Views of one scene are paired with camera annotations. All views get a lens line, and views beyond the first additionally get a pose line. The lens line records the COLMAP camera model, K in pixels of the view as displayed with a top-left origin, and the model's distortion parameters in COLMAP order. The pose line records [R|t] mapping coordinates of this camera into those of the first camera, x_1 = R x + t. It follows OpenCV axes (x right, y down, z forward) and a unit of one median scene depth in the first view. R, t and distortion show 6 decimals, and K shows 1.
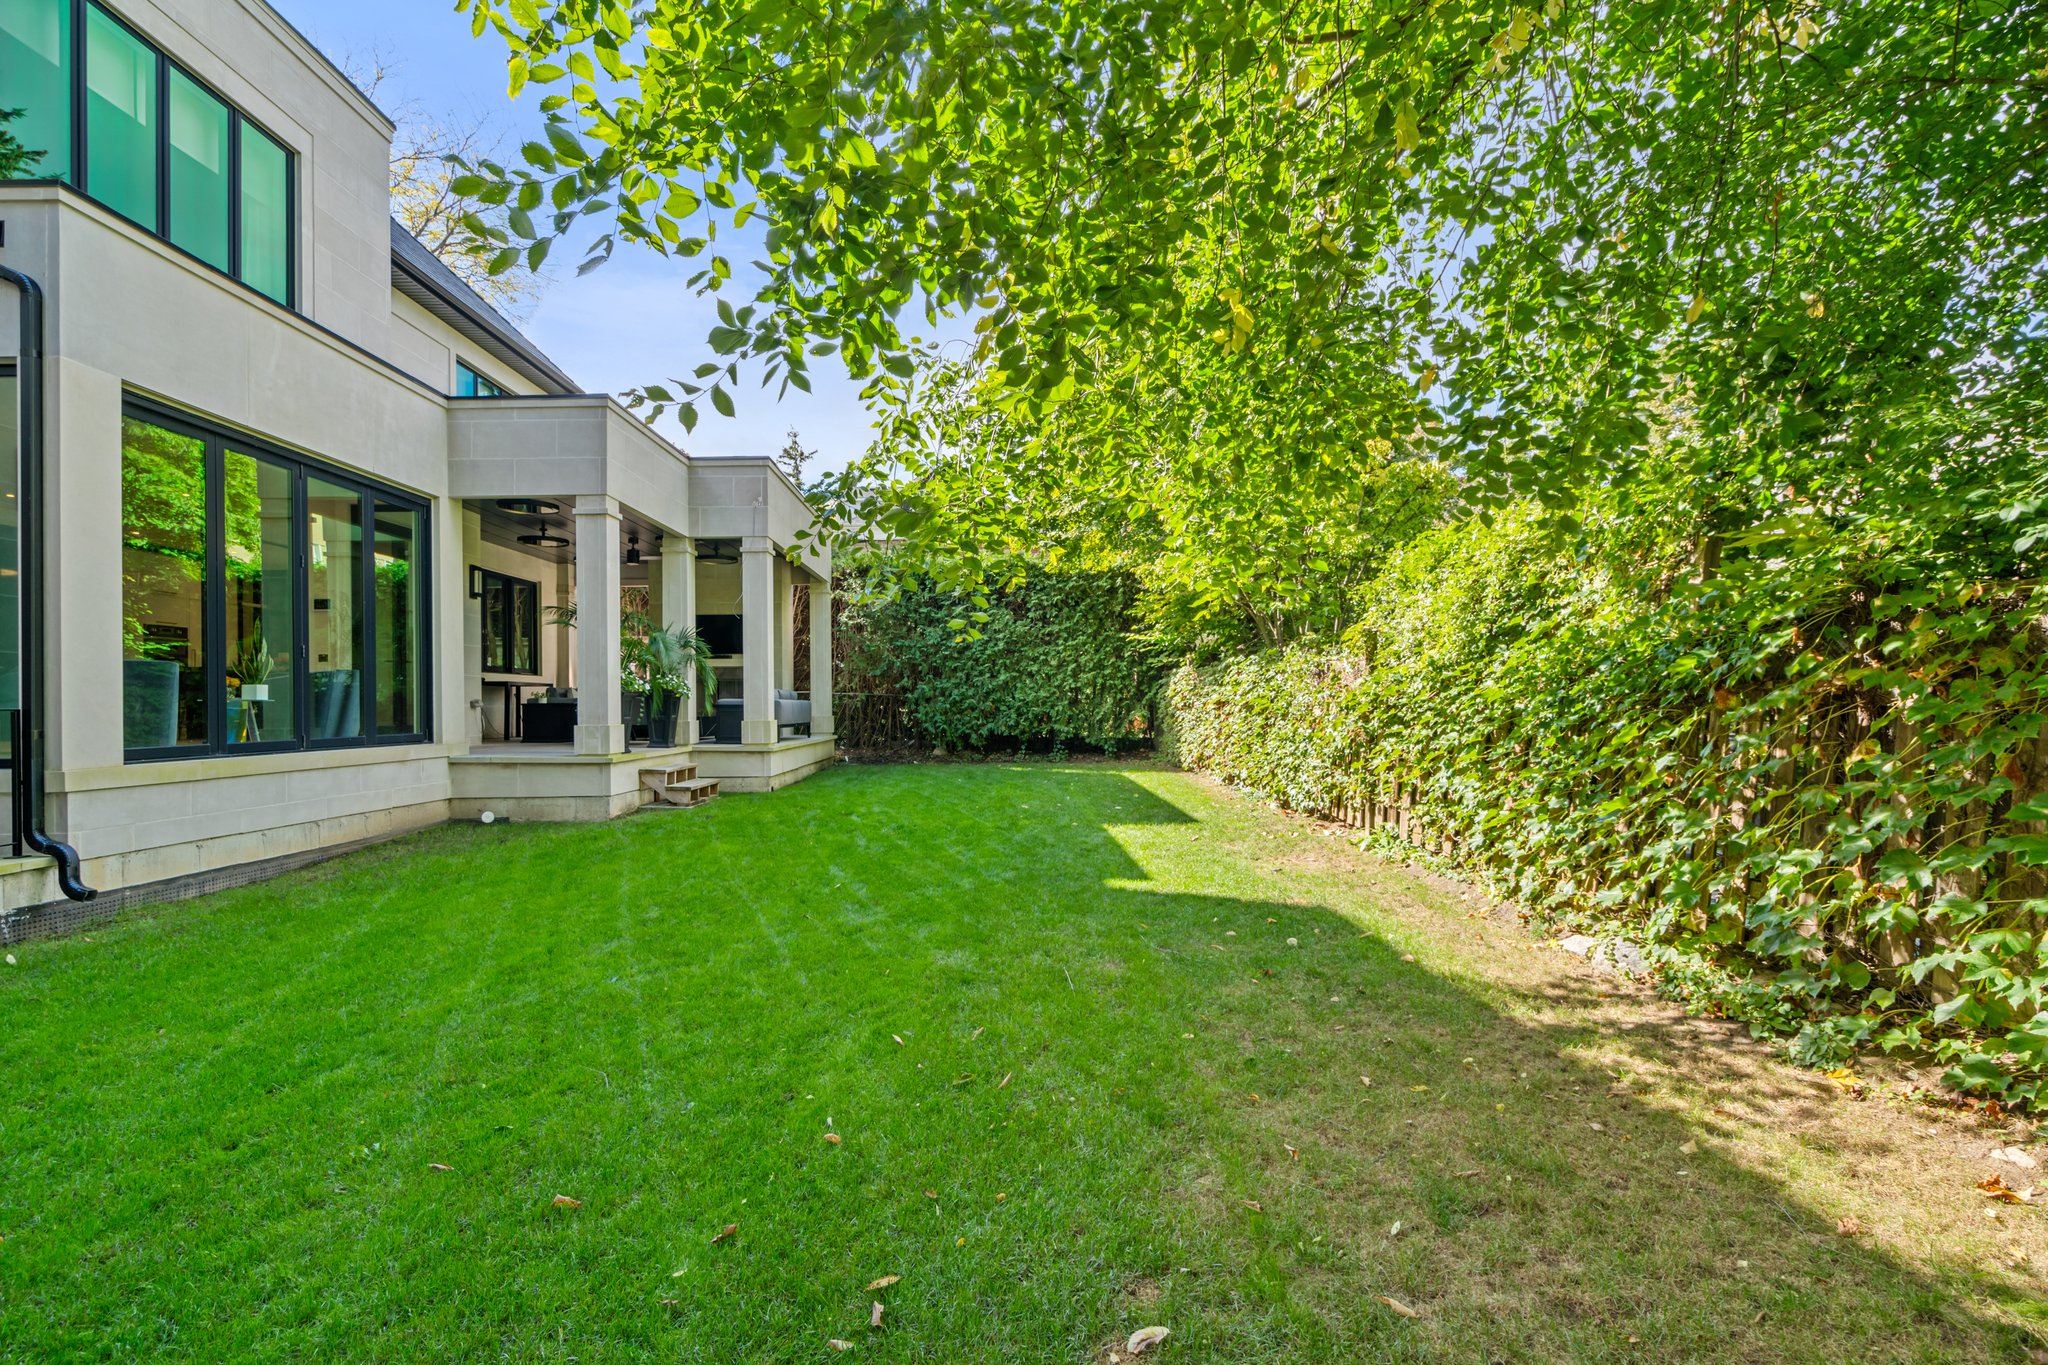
lens RADIAL K [[937.5, 0, 1024.0], [0, 937.5, 682.5], [0, 0, 1]] dist [-0.005186, 0.001967]
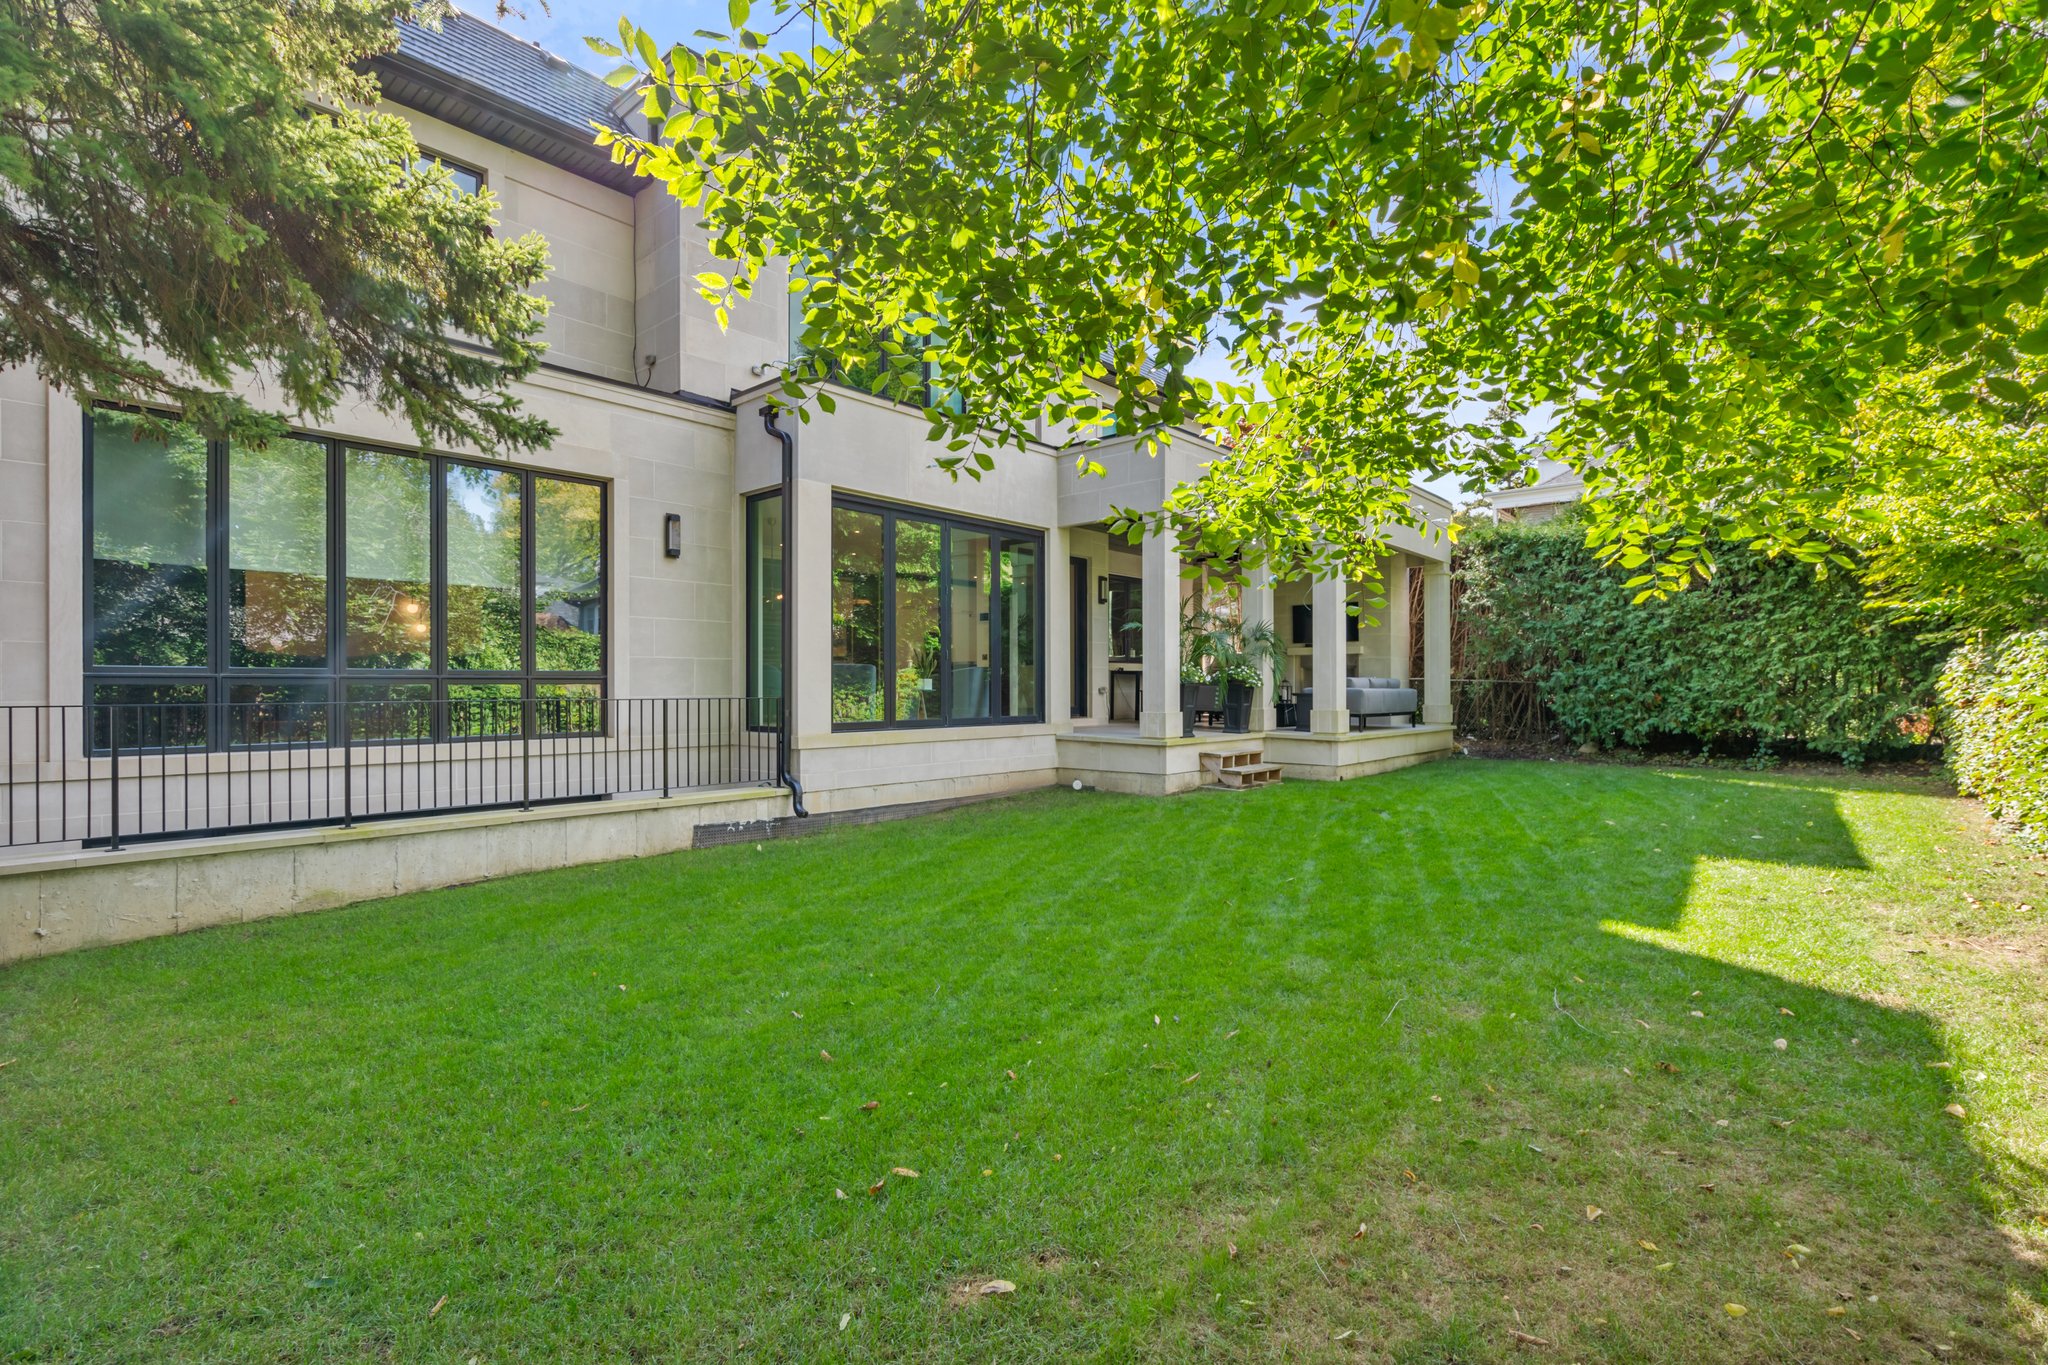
lens RADIAL K [[937.5, 0, 1024.0], [0, 937.5, 682.5], [0, 0, 1]] dist [-0.005186, 0.001967]
pose [[0.737148, 0.006473, -0.675701, 0.207387], [0.008785, 0.999778, 0.019162, -0.015343], [0.675674, -0.020061, 0.736927, 0.040767]]
